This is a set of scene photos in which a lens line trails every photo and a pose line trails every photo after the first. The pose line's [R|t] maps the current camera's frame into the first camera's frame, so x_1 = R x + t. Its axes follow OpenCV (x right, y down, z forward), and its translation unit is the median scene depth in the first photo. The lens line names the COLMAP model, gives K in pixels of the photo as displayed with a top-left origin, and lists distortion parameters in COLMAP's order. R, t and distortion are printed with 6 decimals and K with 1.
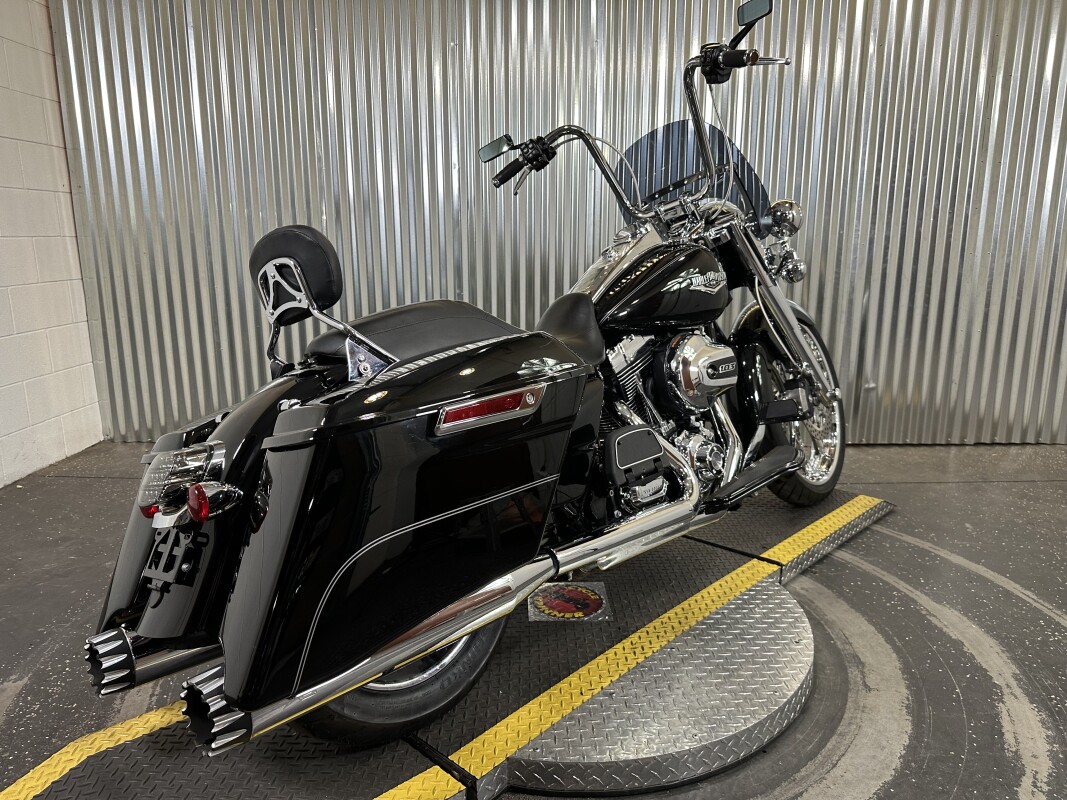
lens RADIAL K [[747.4, 0, 522.7], [0, 747.4, 402.0], [0, 0, 1]] dist [-0.000397, -0.007203]
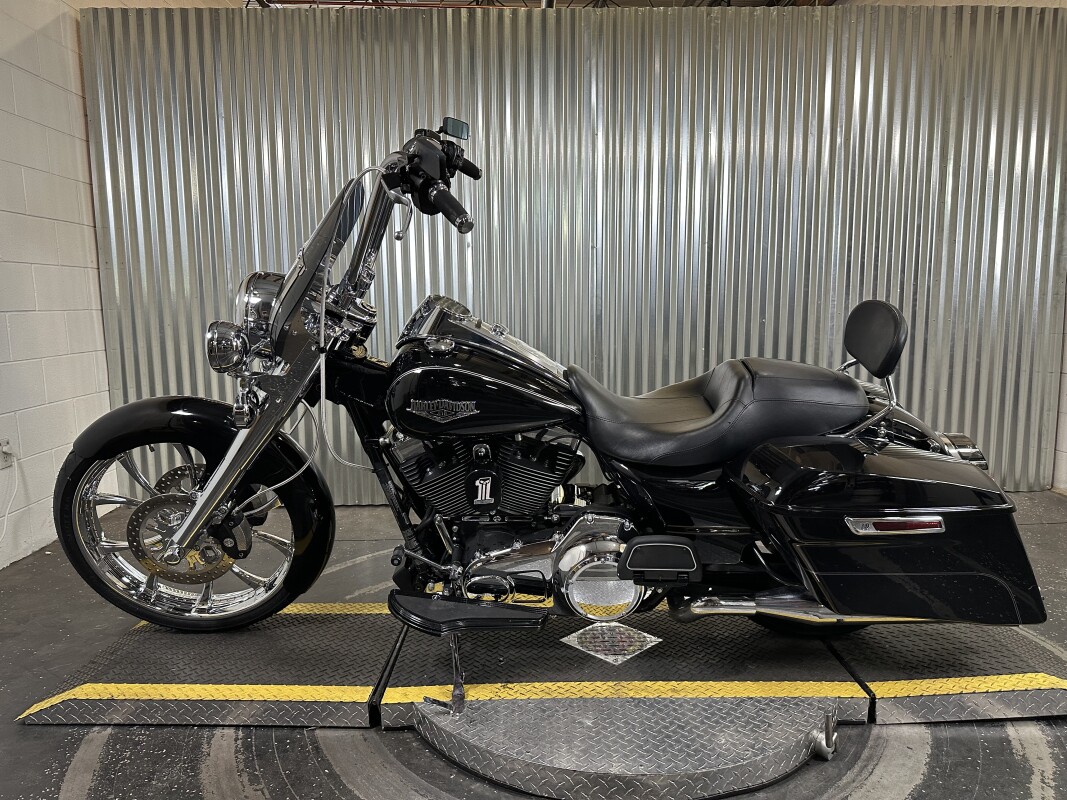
lens RADIAL K [[747.4, 0, 529.3], [0, 747.4, 404.6], [0, 0, 1]] dist [-0.000397, -0.007203]
pose [[0.998180, -0.012793, 0.058933, -0.069592], [0.017627, 0.996455, -0.082258, 0.006592], [-0.057672, 0.083147, 0.994867, -0.061802]]
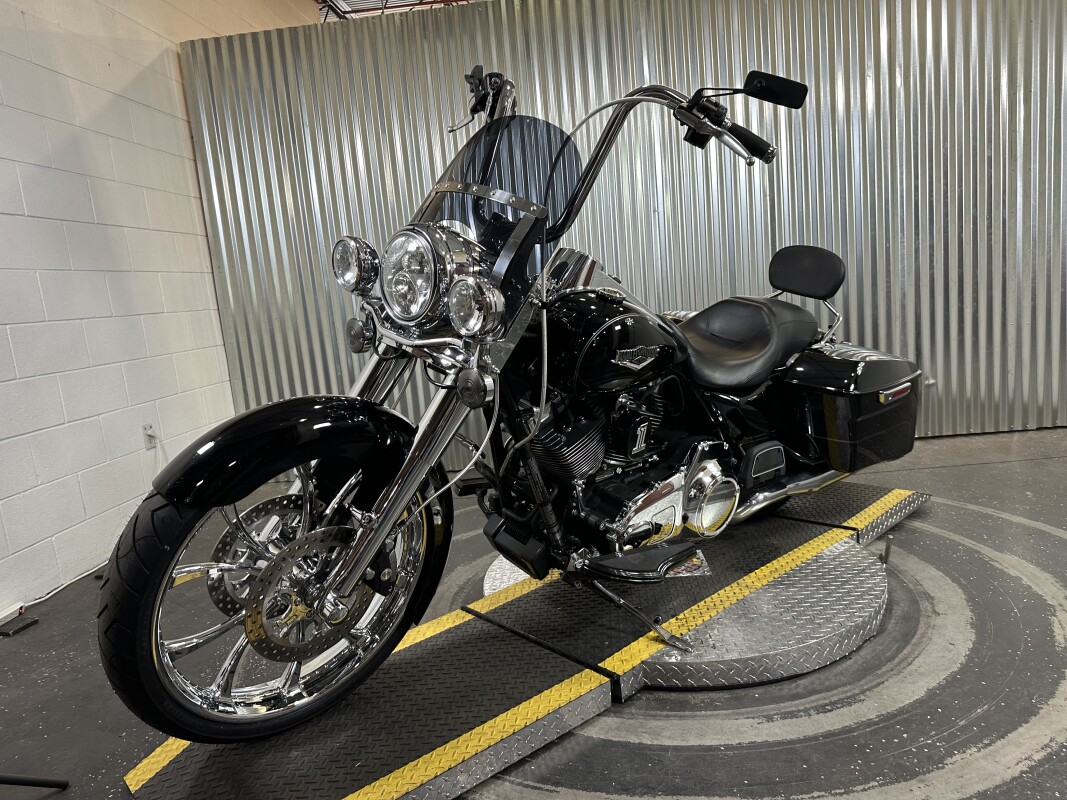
lens RADIAL K [[747.4, 0, 532.3], [0, 747.4, 409.6], [0, 0, 1]] dist [-0.000397, -0.007203]
pose [[0.994341, -0.076442, -0.073778, -0.033860], [0.072055, 0.995570, -0.060398, 0.044496], [0.078068, 0.054741, 0.995444, -0.129311]]
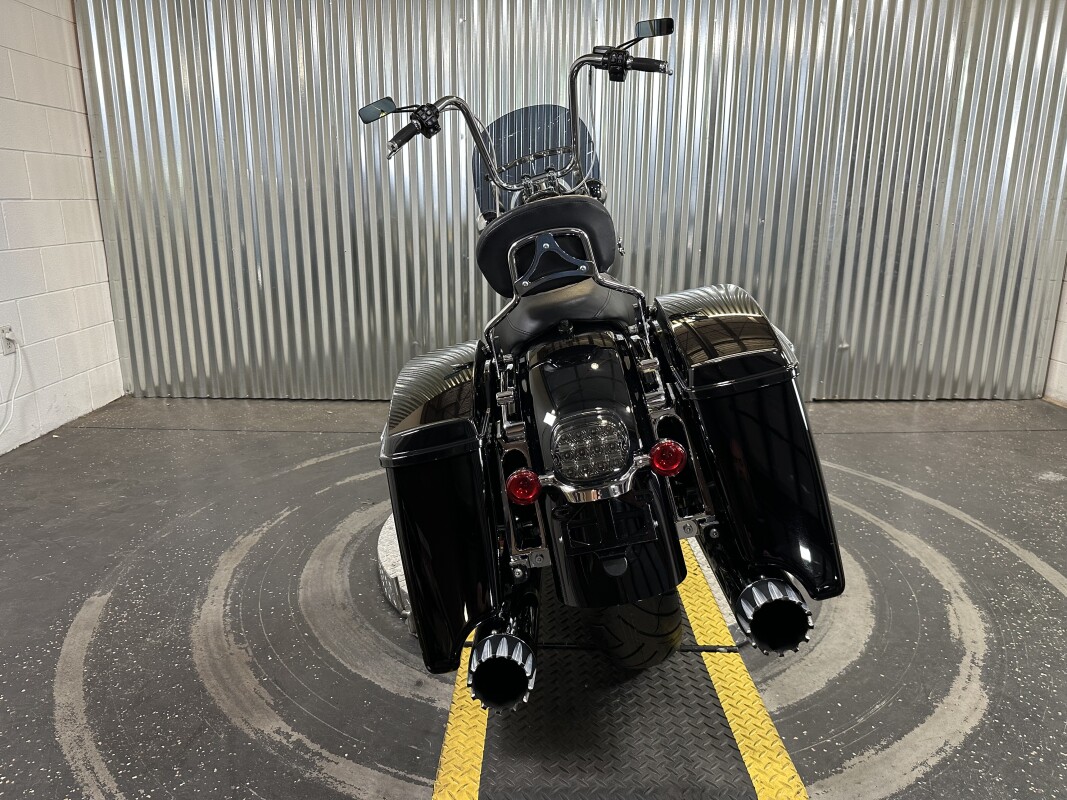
lens RADIAL K [[747.4, 0, 526.6], [0, 747.4, 397.1], [0, 0, 1]] dist [-0.000397, -0.007203]
pose [[0.999331, 0.001320, 0.036557, -0.038660], [-0.002636, 0.999349, 0.035982, 0.015840], [-0.036486, -0.036054, 0.998684, -0.077401]]
